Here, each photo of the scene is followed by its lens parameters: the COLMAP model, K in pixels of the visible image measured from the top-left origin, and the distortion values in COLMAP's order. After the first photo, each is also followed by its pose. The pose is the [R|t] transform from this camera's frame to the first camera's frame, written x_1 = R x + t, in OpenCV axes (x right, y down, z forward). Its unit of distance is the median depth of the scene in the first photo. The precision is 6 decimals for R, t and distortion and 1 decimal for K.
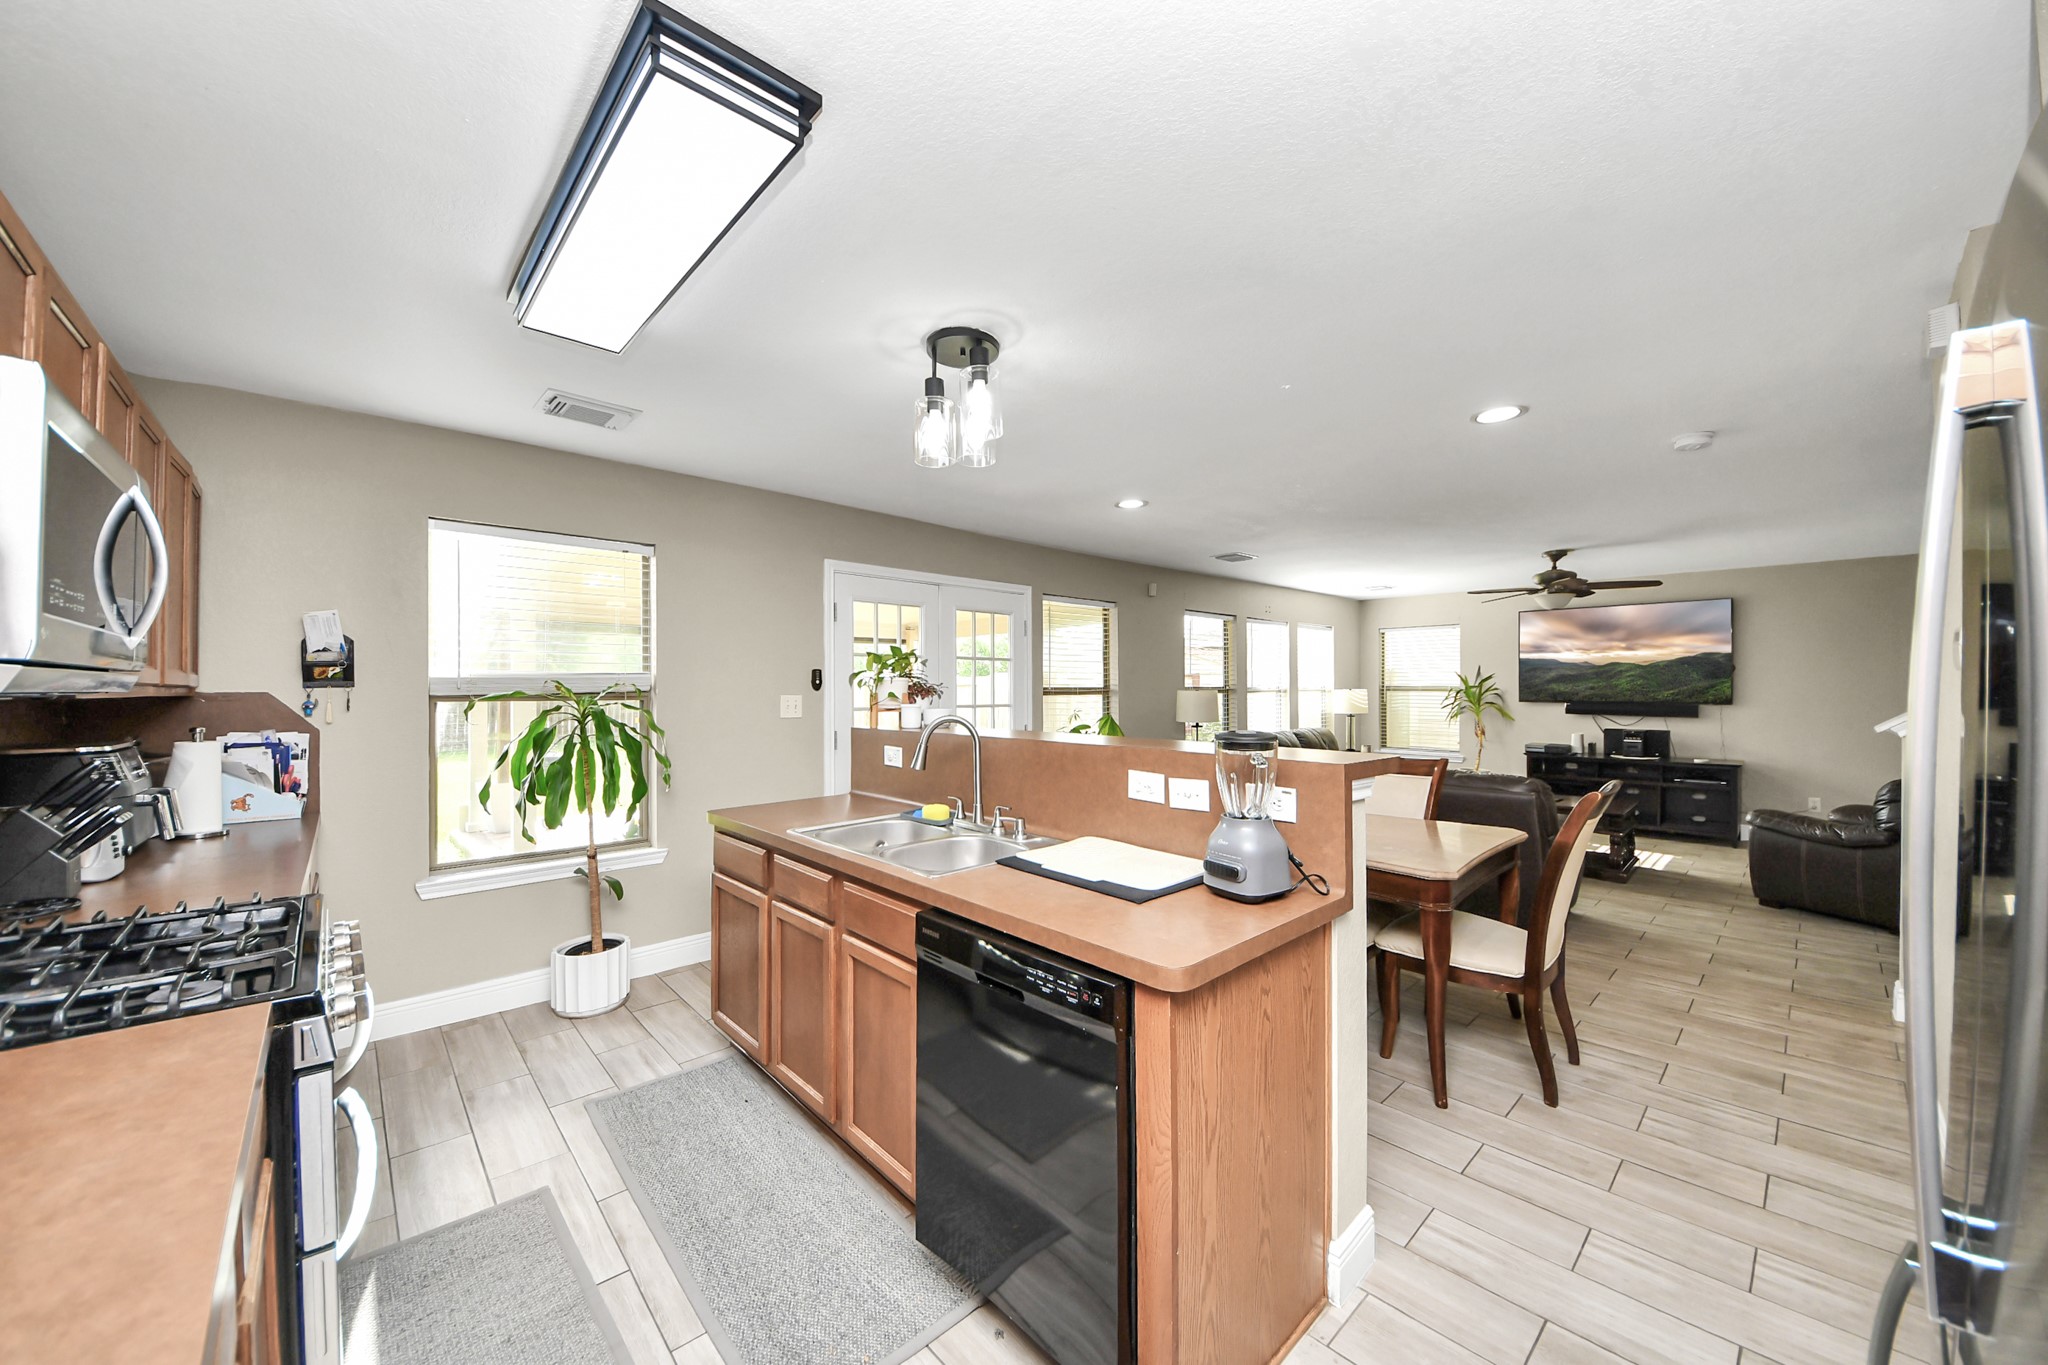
lens RADIAL K [[740.2, 0, 1059.8], [0, 740.2, 689.5], [0, 0, 1]] dist [0.005754, -0.001274]
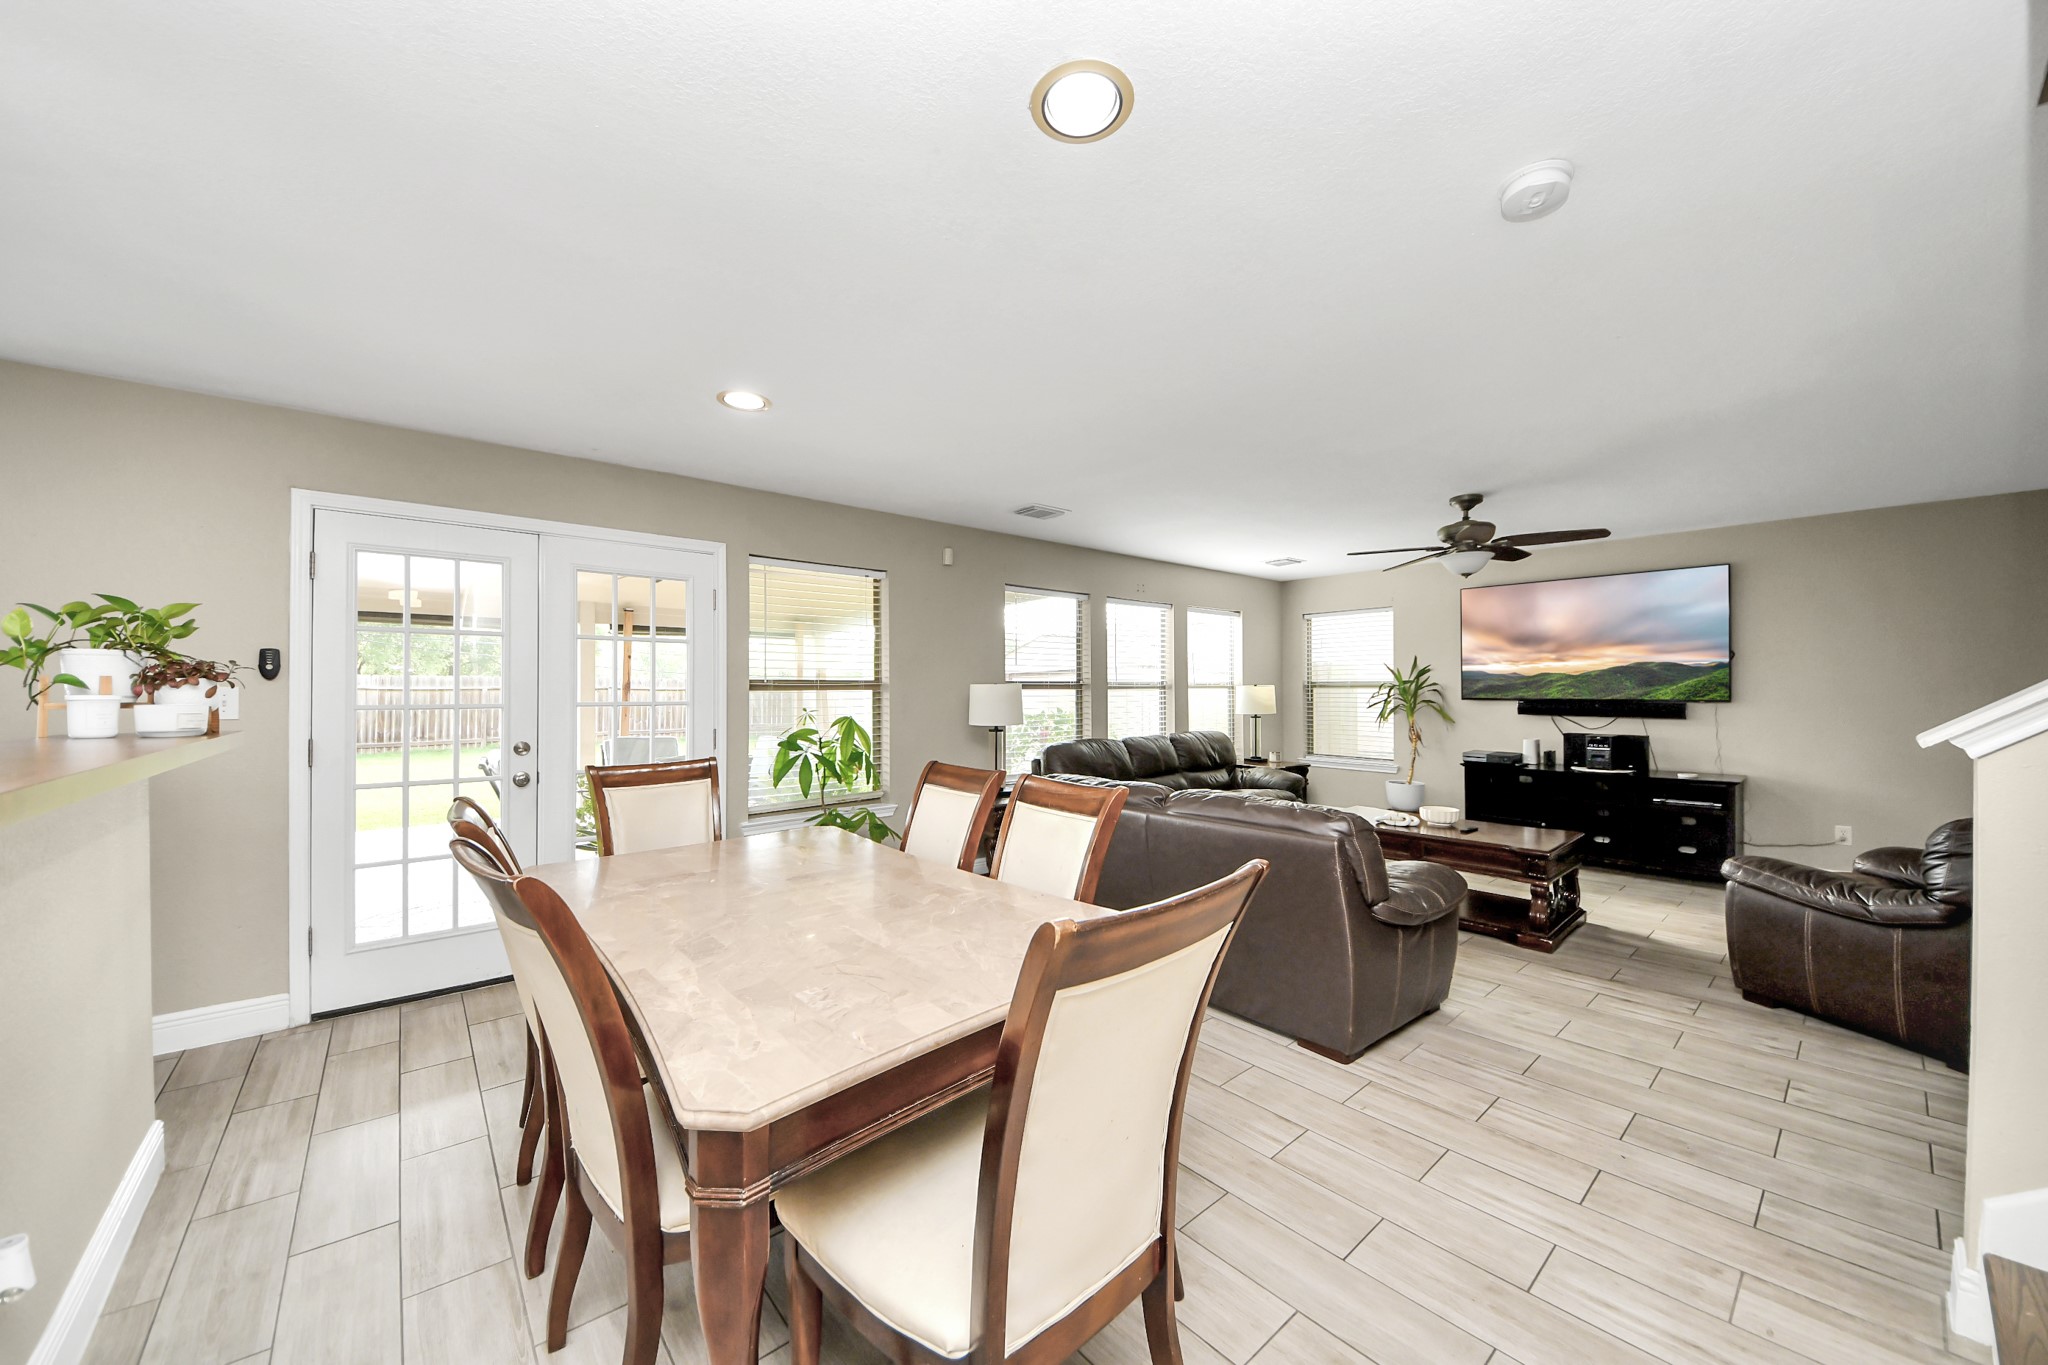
lens RADIAL K [[715.8, 0, 1040.8], [0, 715.8, 690.8], [0, 0, 1]] dist [0.002285, -0.000395]
pose [[0.997947, -0.001780, -0.064015, 0.277008], [0.001632, 0.999996, -0.002374, 0.009772], [0.064019, 0.002265, 0.997946, 0.246869]]
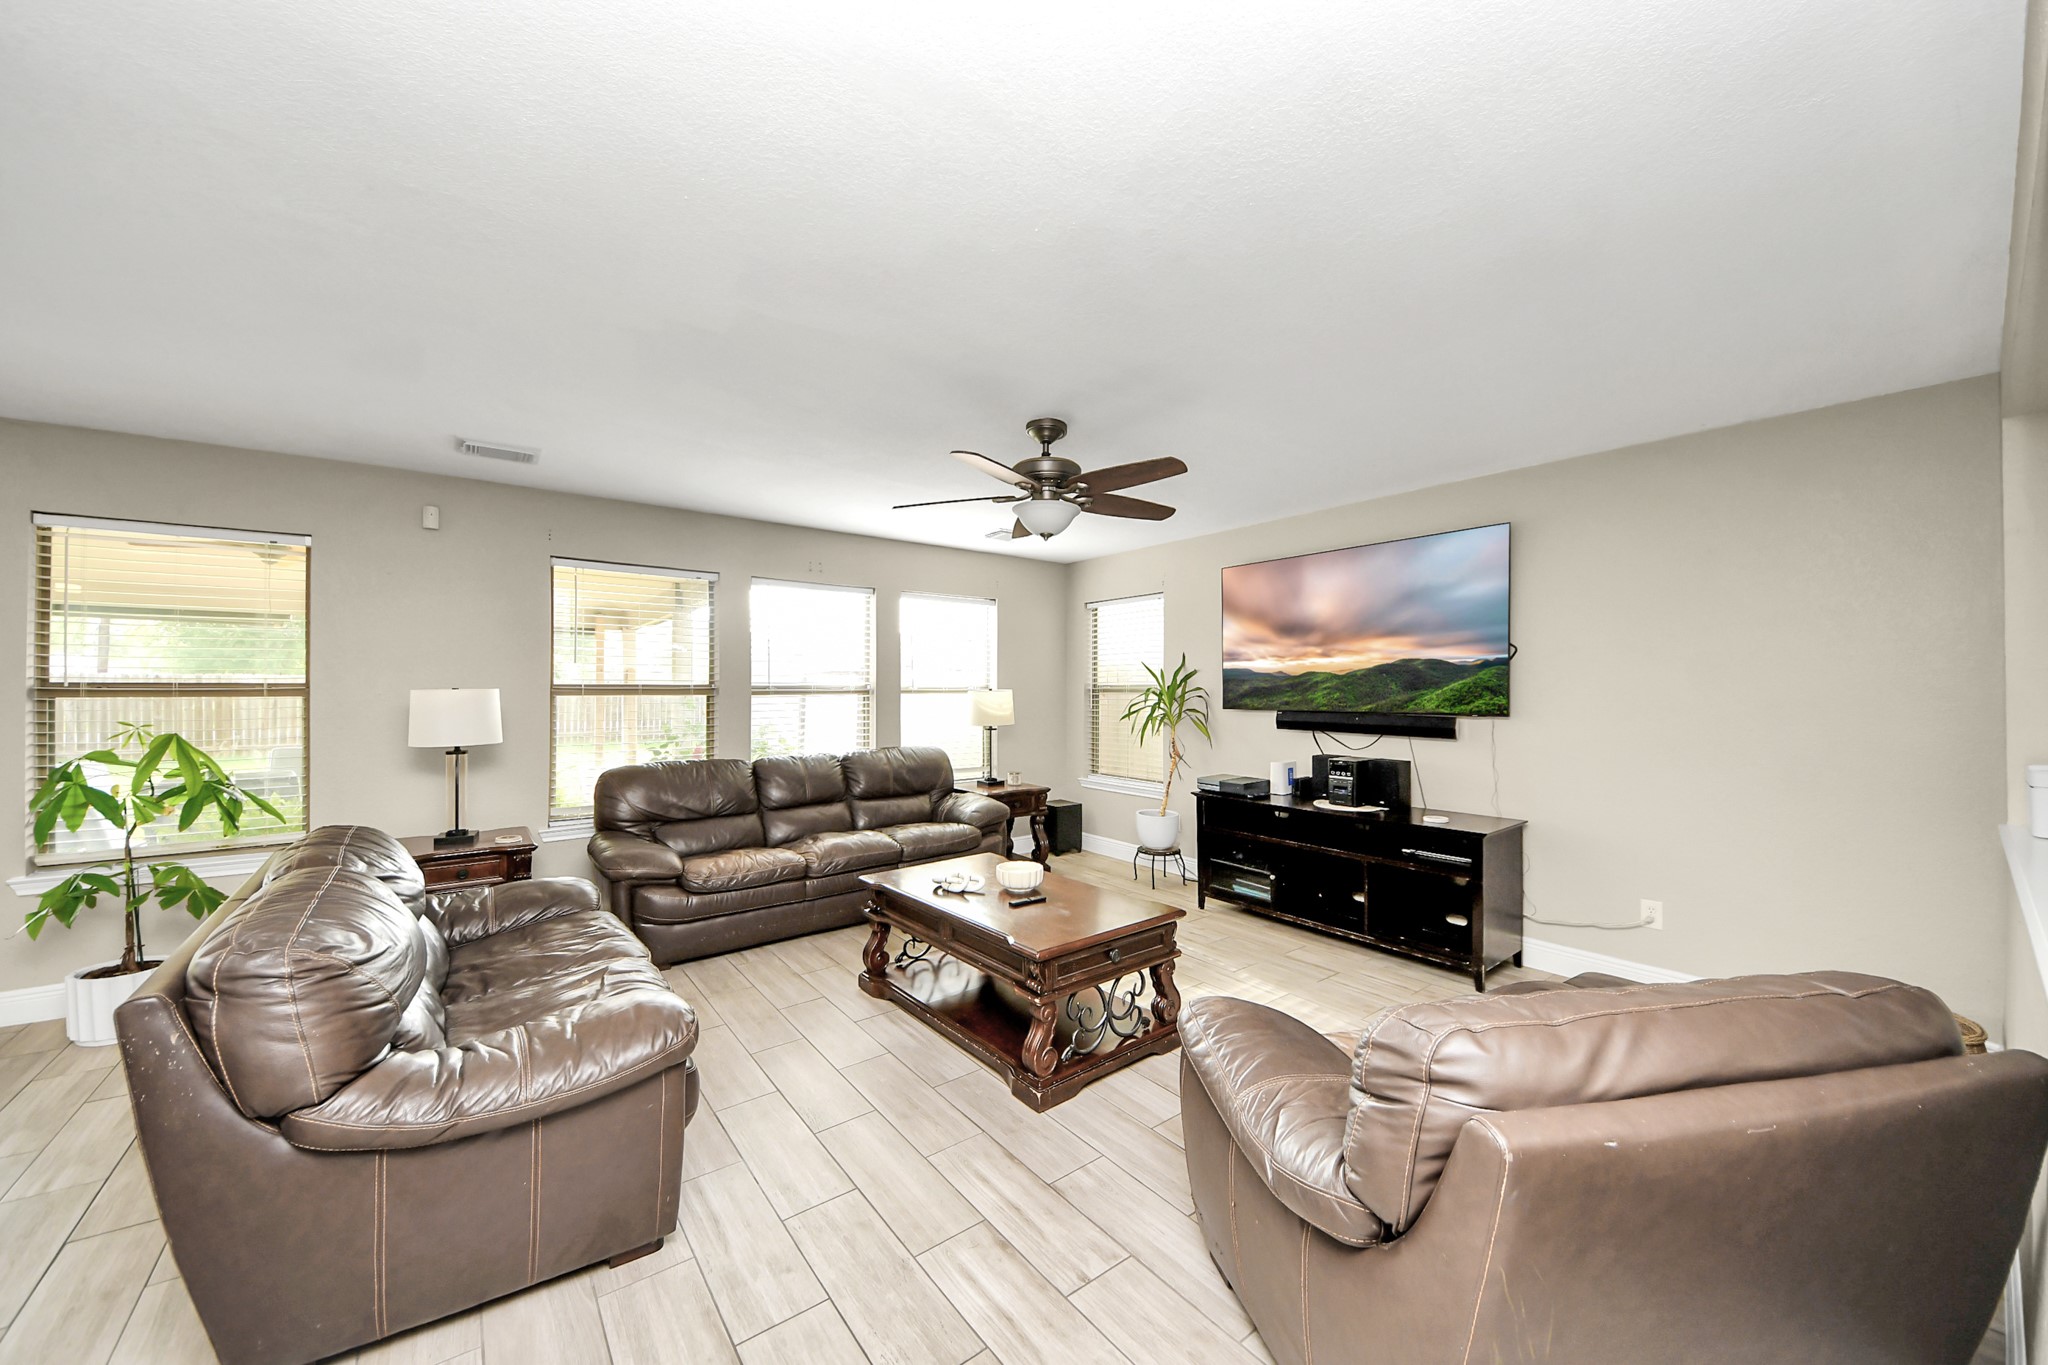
lens RADIAL K [[740.2, 0, 1029.2], [0, 740.2, 675.5], [0, 0, 1]] dist [0.005754, -0.001274]
pose [[0.991200, -0.004181, -0.132305, 0.721596], [0.000801, 0.999672, -0.025595, 0.005893], [0.132369, 0.025264, 0.990879, 0.480105]]
